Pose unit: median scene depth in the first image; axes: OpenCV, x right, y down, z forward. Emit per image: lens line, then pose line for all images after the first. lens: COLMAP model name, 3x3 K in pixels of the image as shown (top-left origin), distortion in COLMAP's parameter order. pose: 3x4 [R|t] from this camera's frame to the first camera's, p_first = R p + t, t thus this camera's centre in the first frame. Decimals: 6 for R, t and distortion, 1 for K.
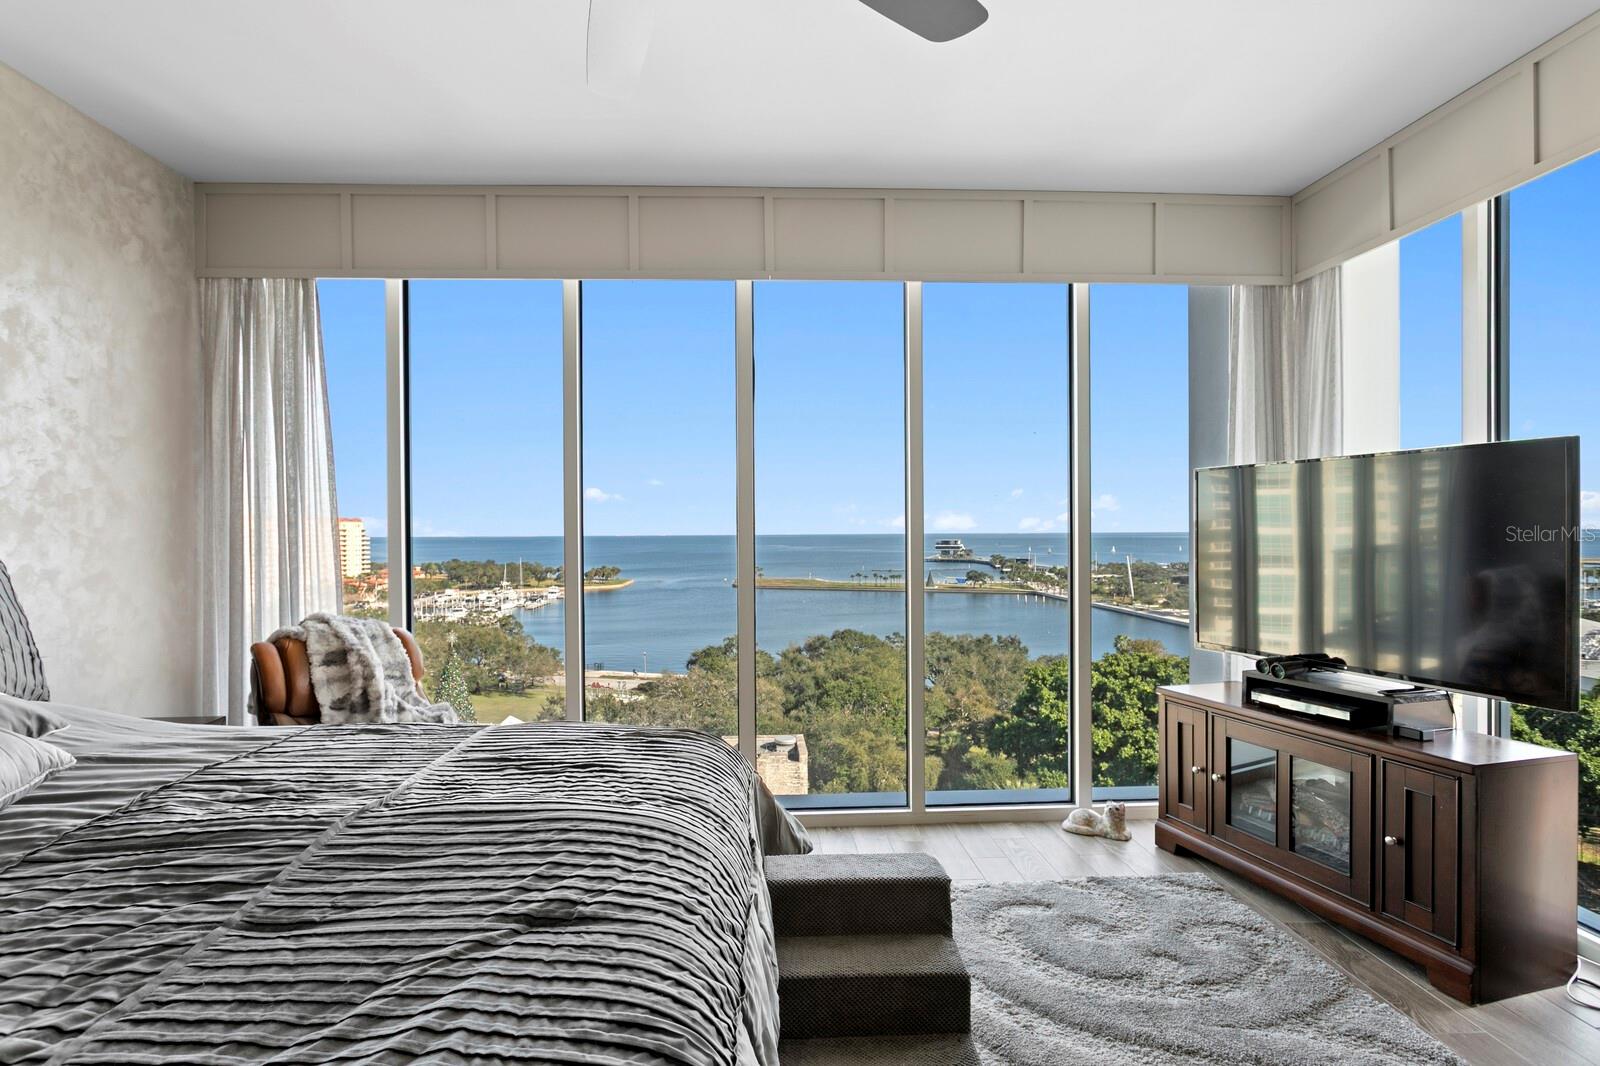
lens RADIAL K [[816.4, 0, 776.4], [0, 816.4, 538.7], [0, 0, 1]] dist [-0.007218, 0.001964]
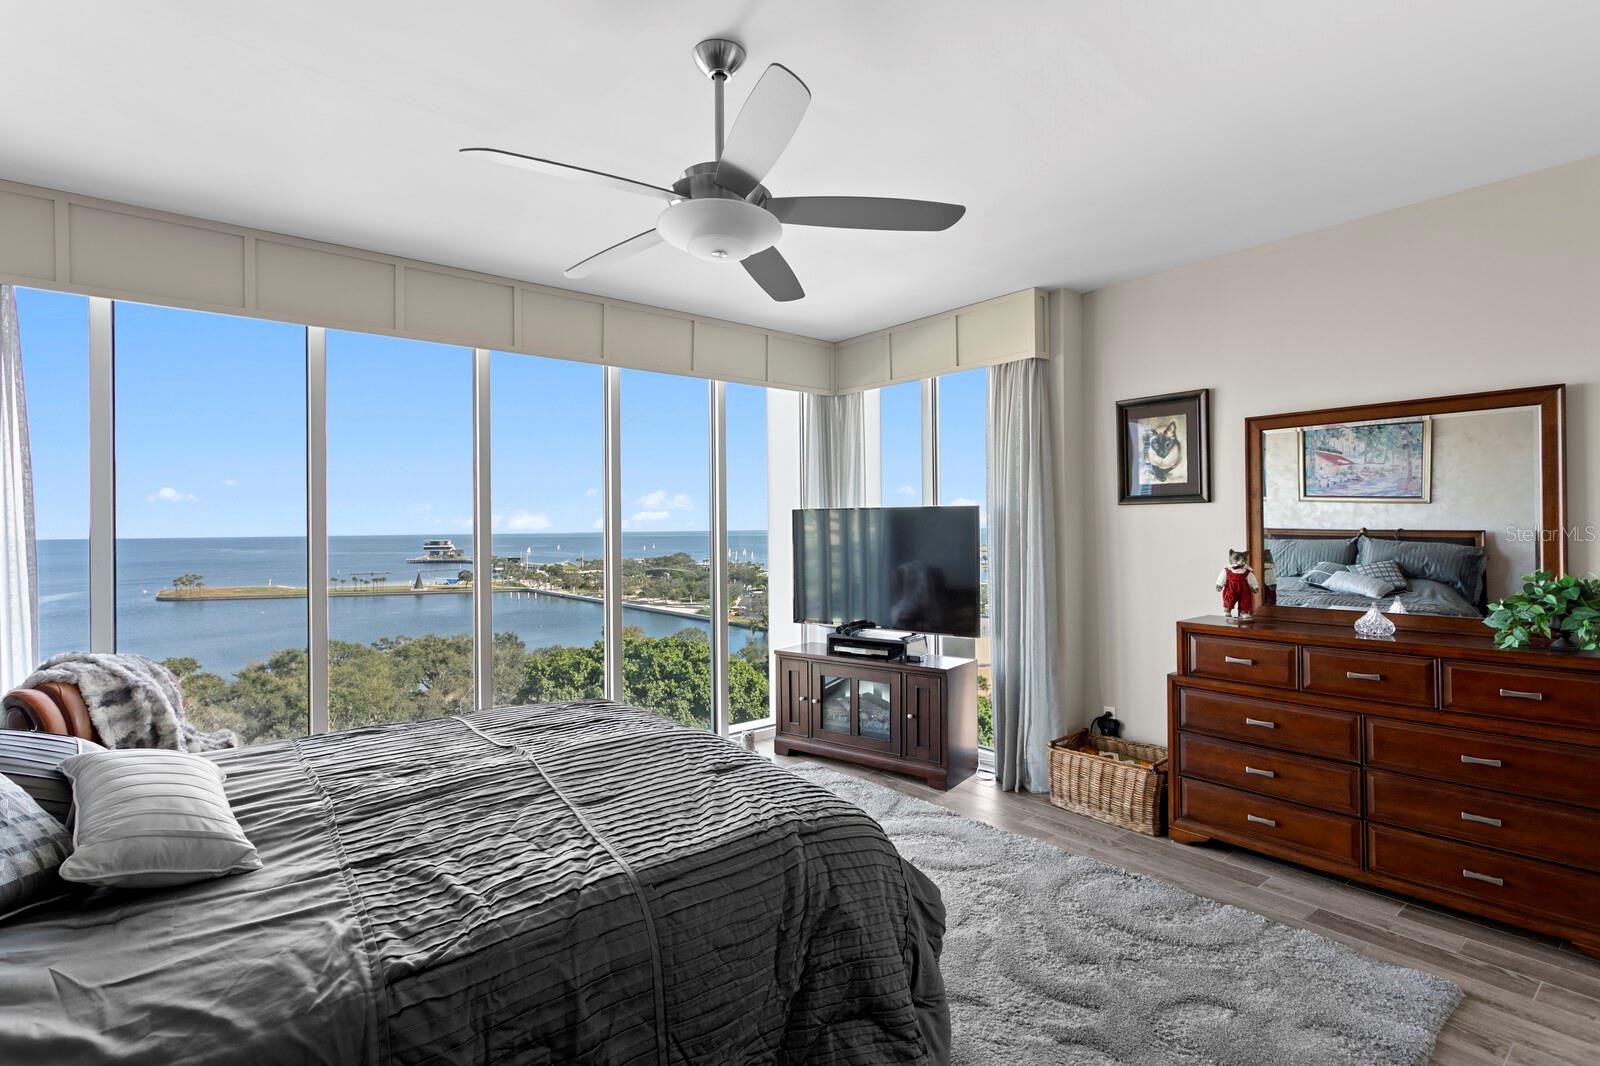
lens RADIAL K [[767.5, 0, 787.7], [0, 767.5, 526.6], [0, 0, 1]] dist [0.000003, 0.000810]
pose [[0.804867, 0.000471, 0.593455, -0.440292], [0.008652, 0.999884, -0.012528, -0.039565], [-0.593392, 0.015218, 0.804770, -0.222384]]
